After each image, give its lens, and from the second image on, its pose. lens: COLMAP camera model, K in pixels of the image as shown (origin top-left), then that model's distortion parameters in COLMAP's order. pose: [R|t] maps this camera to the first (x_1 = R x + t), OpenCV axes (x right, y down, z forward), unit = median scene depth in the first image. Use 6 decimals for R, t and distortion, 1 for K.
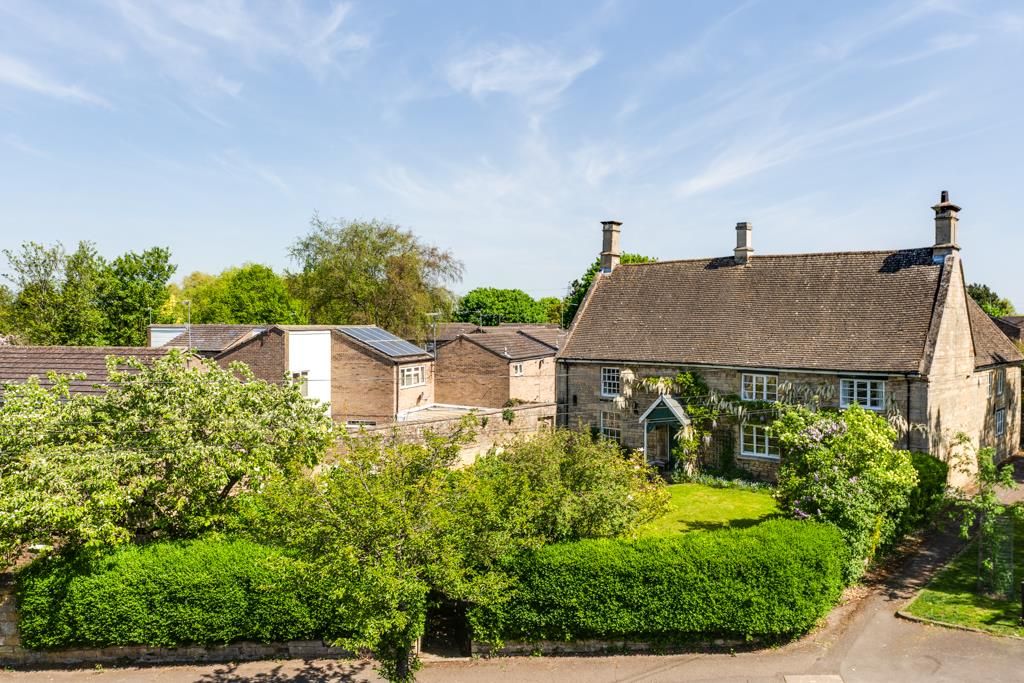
lens RADIAL K [[732.8, 0, 552.6], [0, 732.8, 396.3], [0, 0, 1]] dist [0.003219, 0.000728]
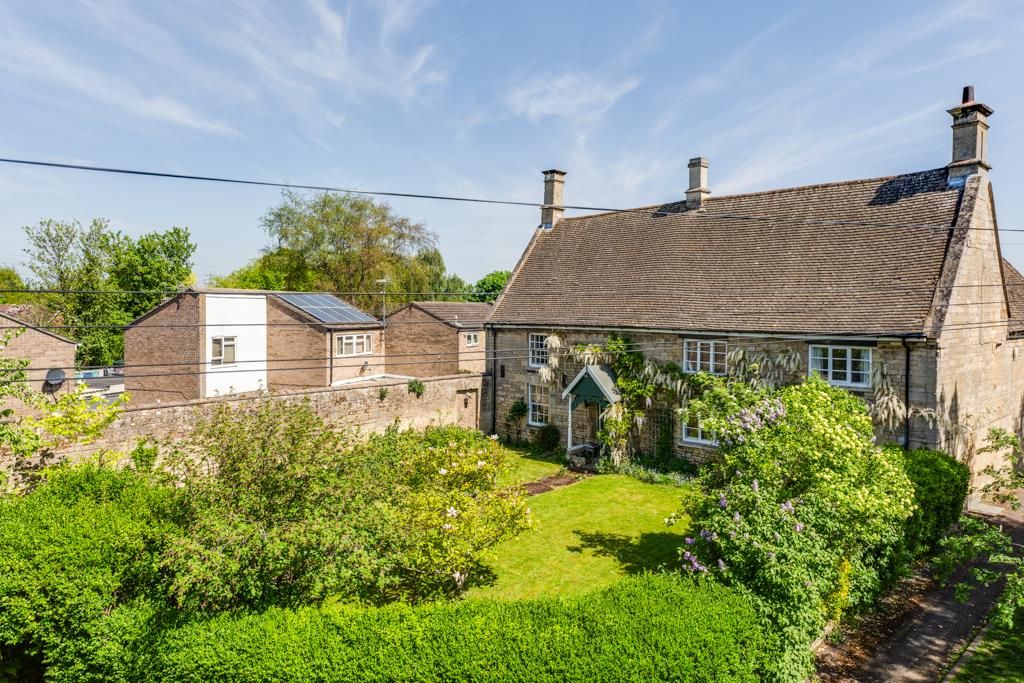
lens RADIAL K [[638.0, 0, 510.9], [0, 638.0, 362.7], [0, 0, 1]] dist [0.043360, 0.000251]
pose [[0.993334, 0.012058, -0.114641, 0.149754], [-0.013808, 0.999800, -0.014489, 0.007235], [0.114443, 0.015975, 0.993301, 0.282956]]
